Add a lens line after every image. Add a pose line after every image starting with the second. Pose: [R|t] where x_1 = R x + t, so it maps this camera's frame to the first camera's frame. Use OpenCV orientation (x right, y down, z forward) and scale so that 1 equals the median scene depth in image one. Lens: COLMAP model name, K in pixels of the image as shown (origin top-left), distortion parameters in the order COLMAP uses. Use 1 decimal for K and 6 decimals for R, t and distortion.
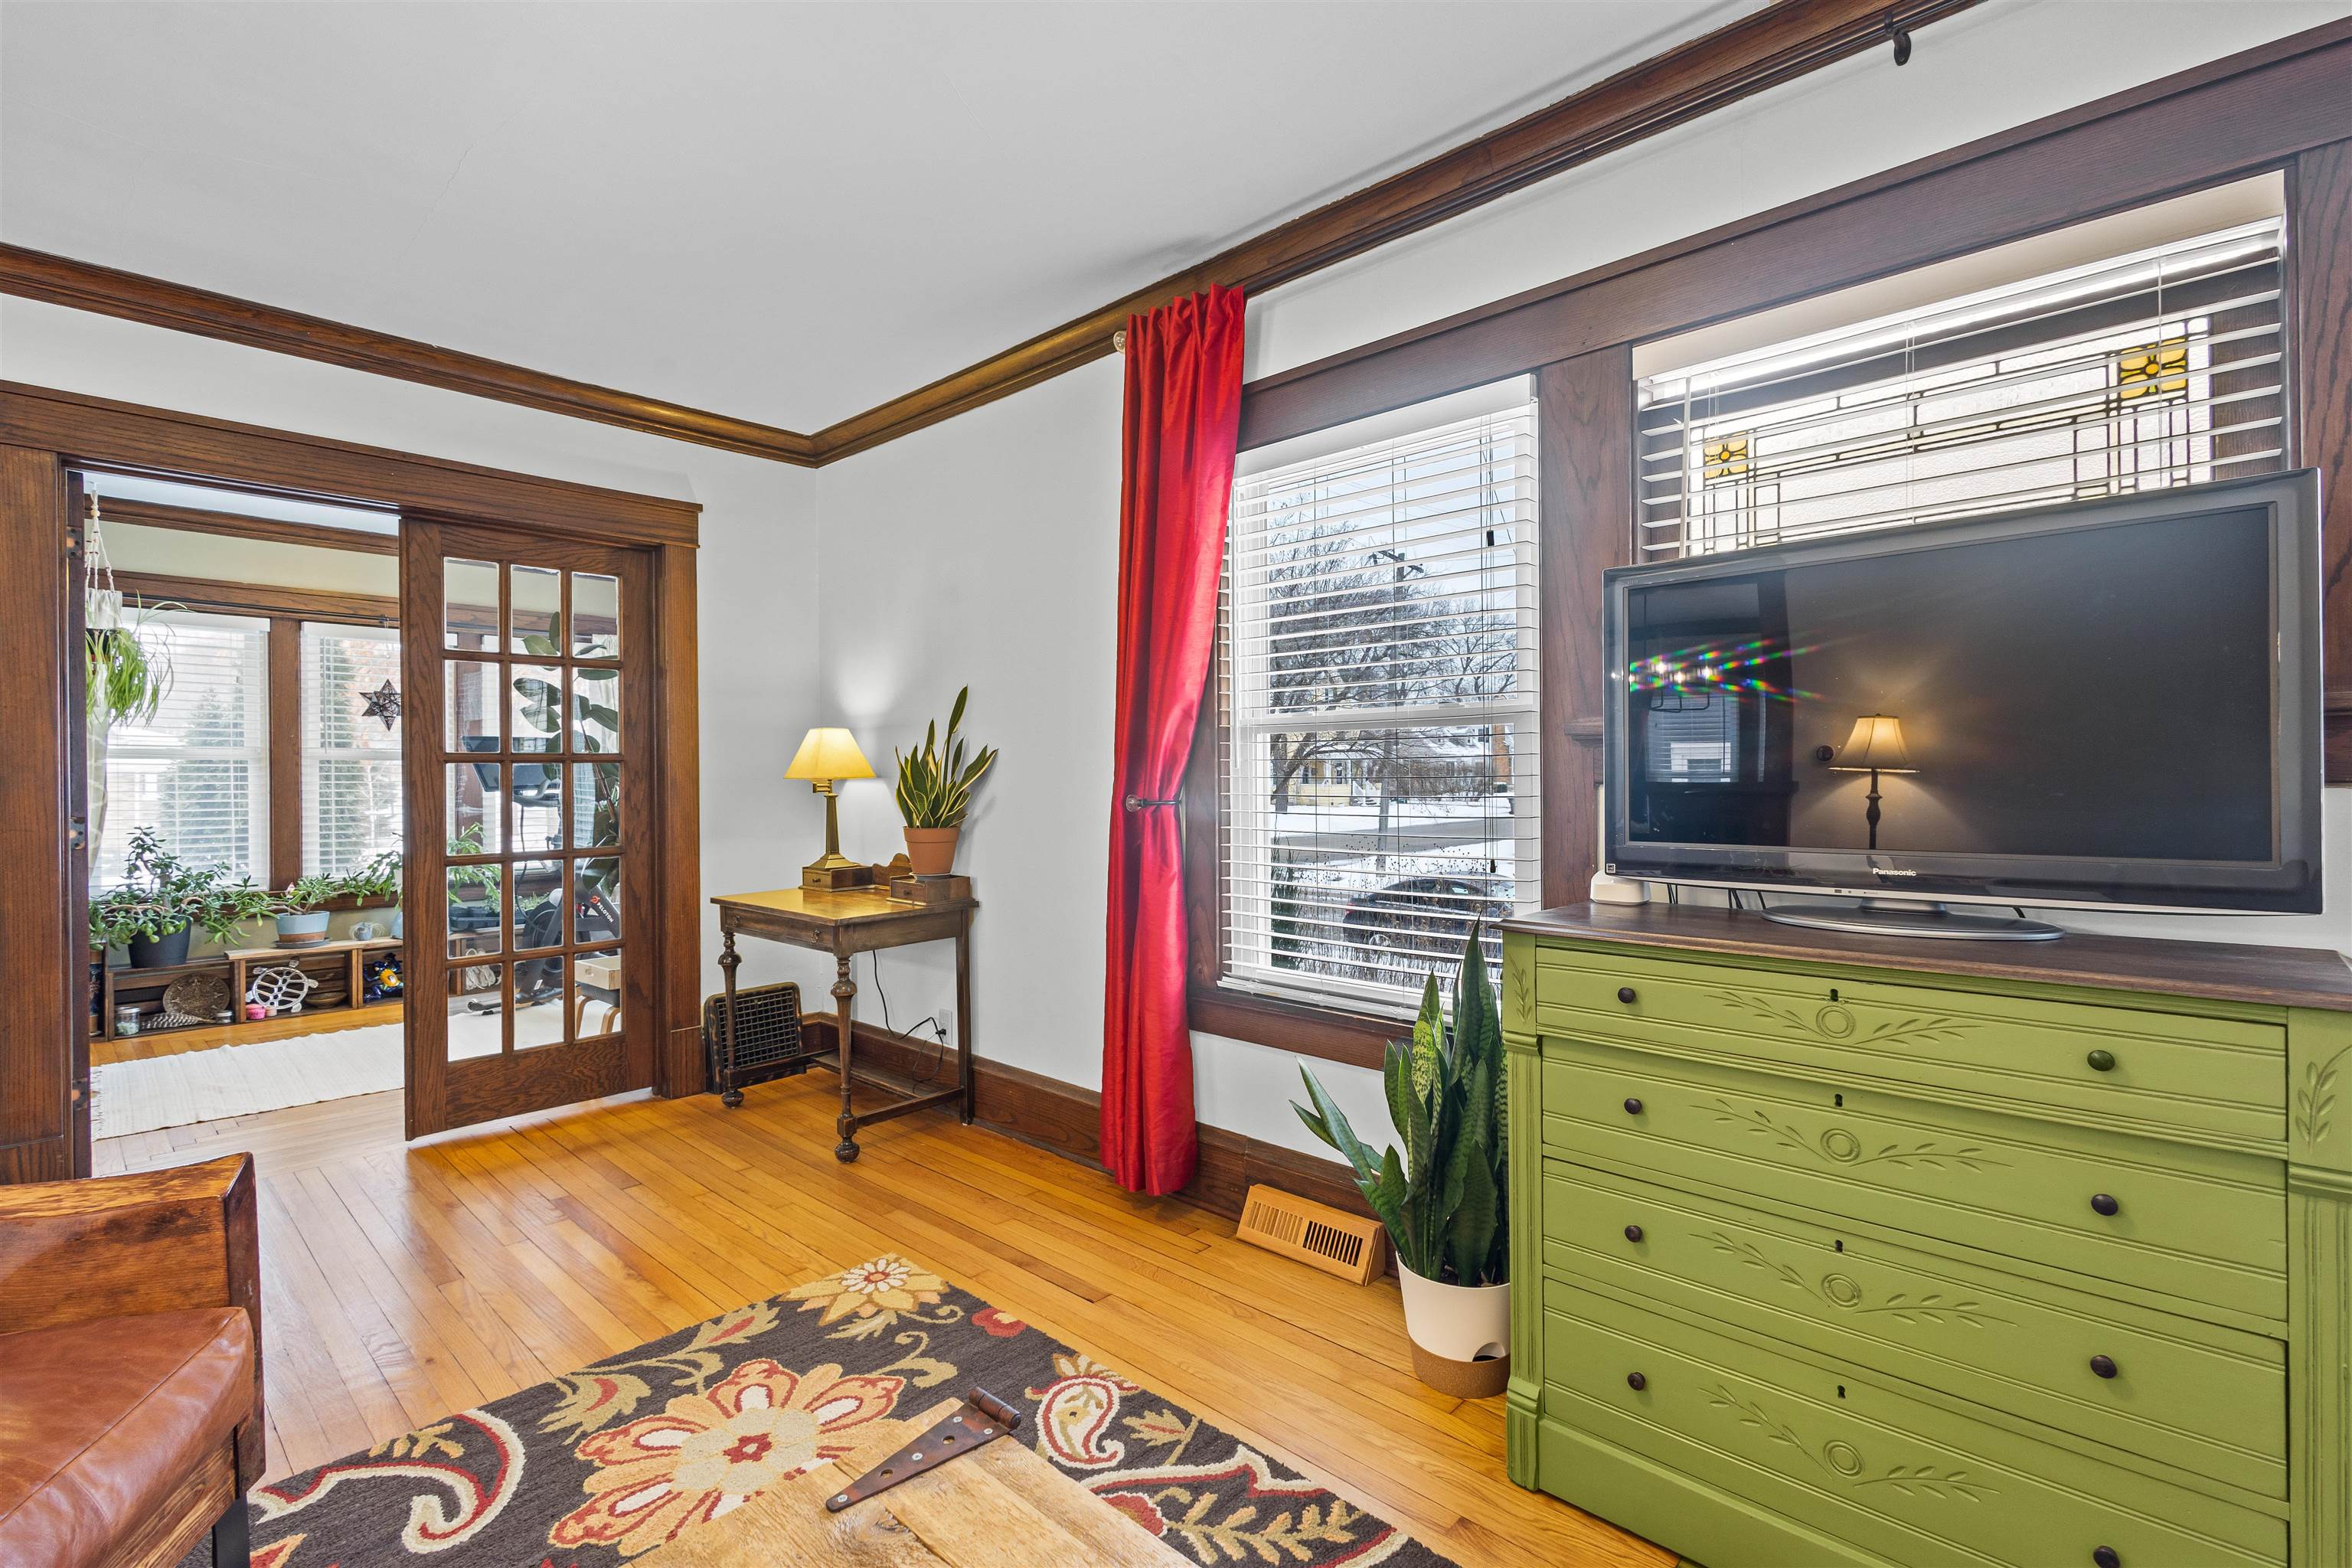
lens RADIAL K [[1071.5, 0, 1177.5], [0, 1071.5, 775.8], [0, 0, 1]] dist [0.006484, -0.000585]
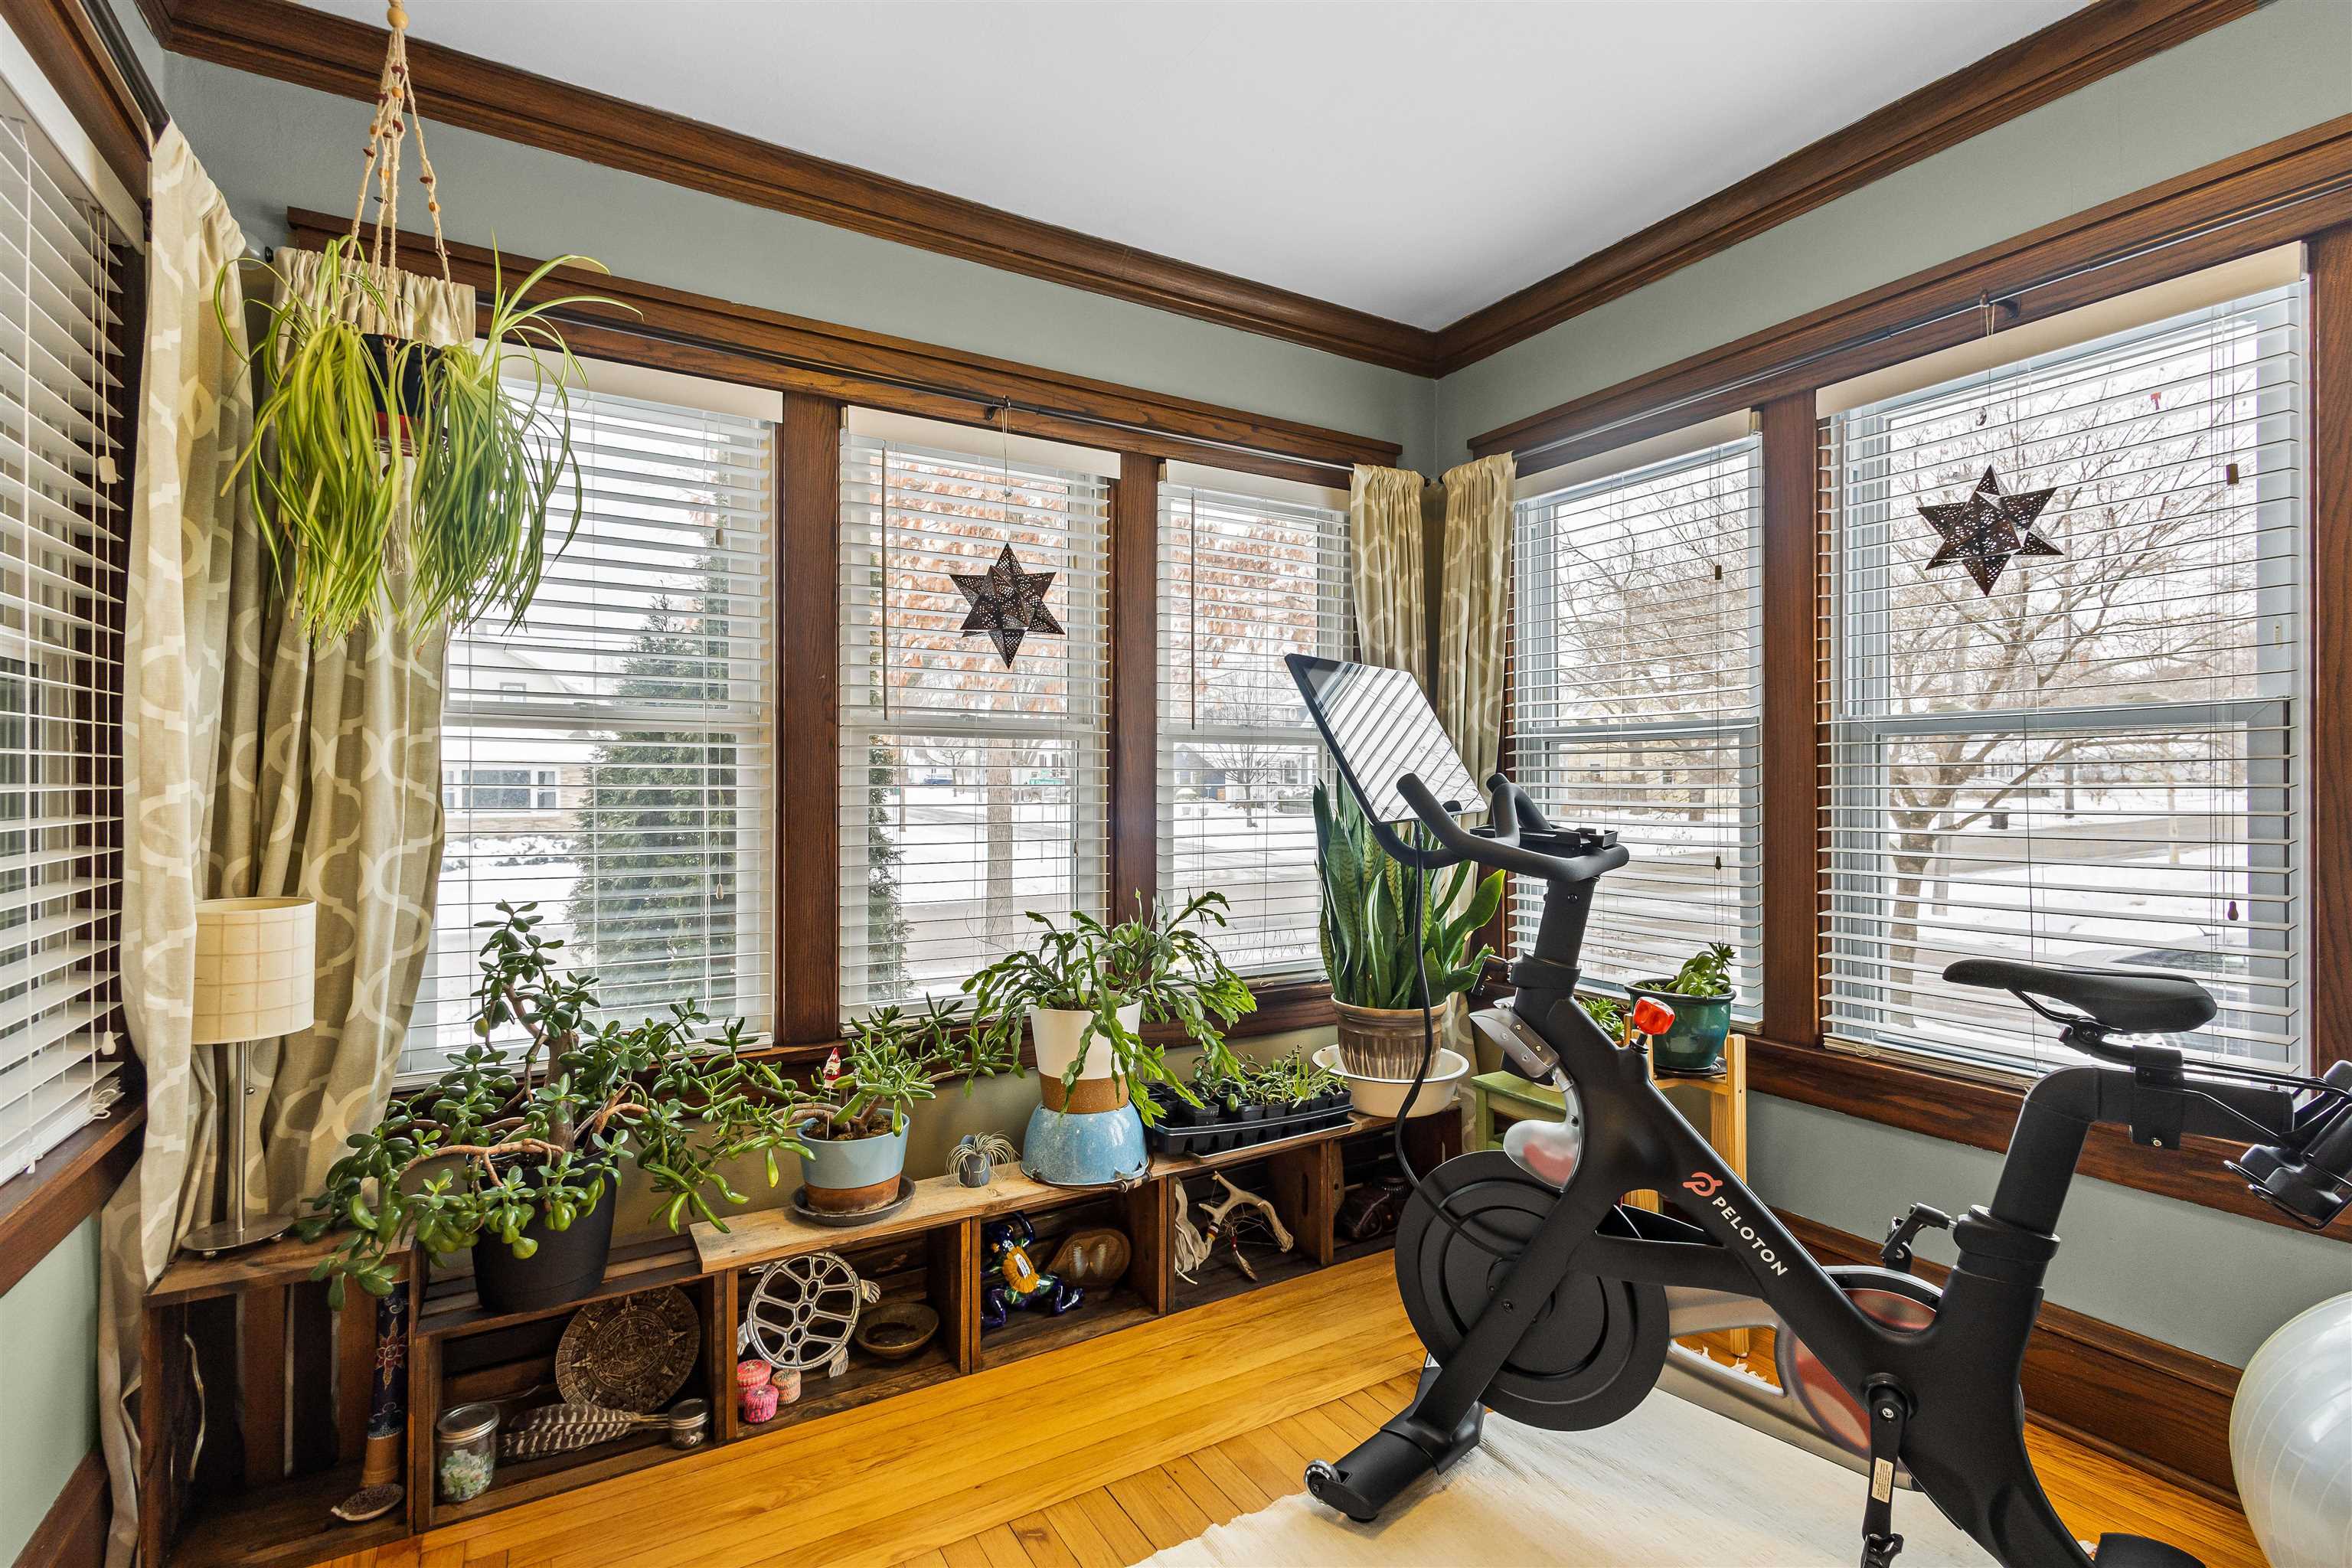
lens RADIAL K [[1071.5, 0, 1177.5], [0, 1071.5, 775.8], [0, 0, 1]] dist [0.006484, -0.000585]
pose [[0.960605, 0.003500, -0.277894, -1.344256], [-0.003498, 0.999994, 0.000503, 0.002596], [0.277894, 0.000489, 0.960611, 1.493826]]
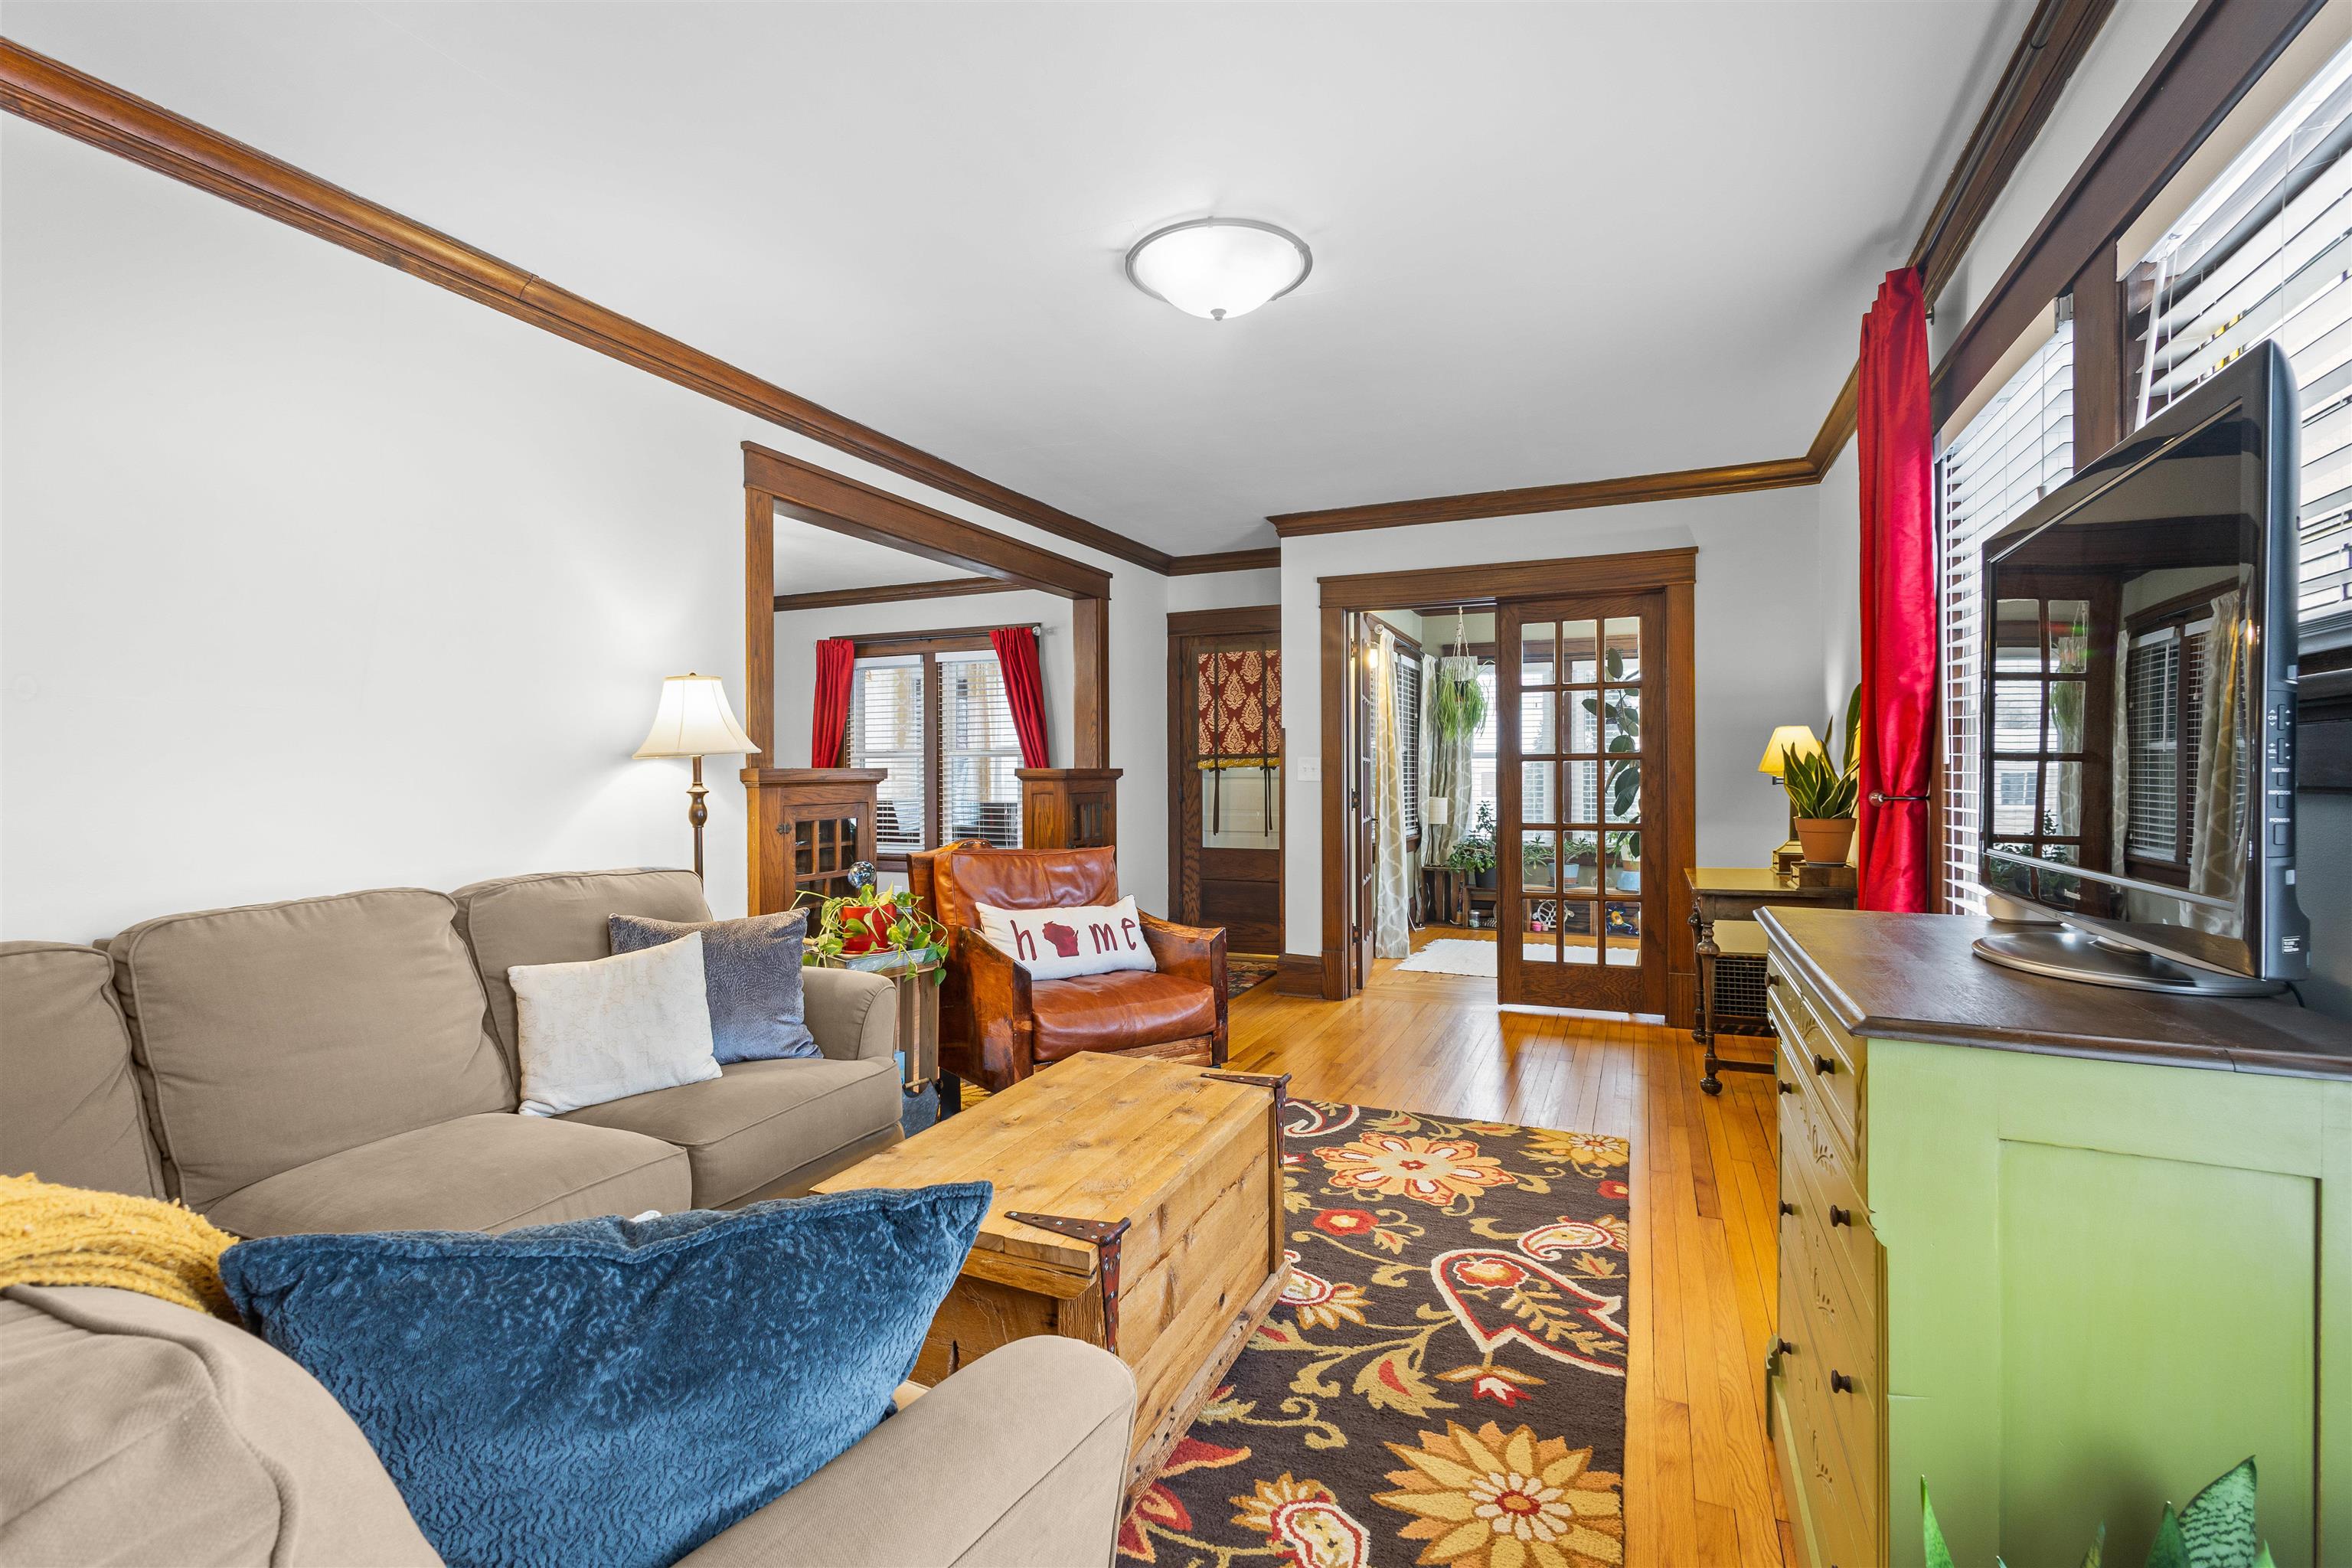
lens RADIAL K [[1071.5, 0, 1177.5], [0, 1071.5, 775.8], [0, 0, 1]] dist [0.006484, -0.000585]
pose [[0.335915, 0.005720, -0.941875, 0.842415], [0.002405, 0.999973, 0.006930, -0.005023], [0.941889, -0.004593, 0.335892, 0.059666]]
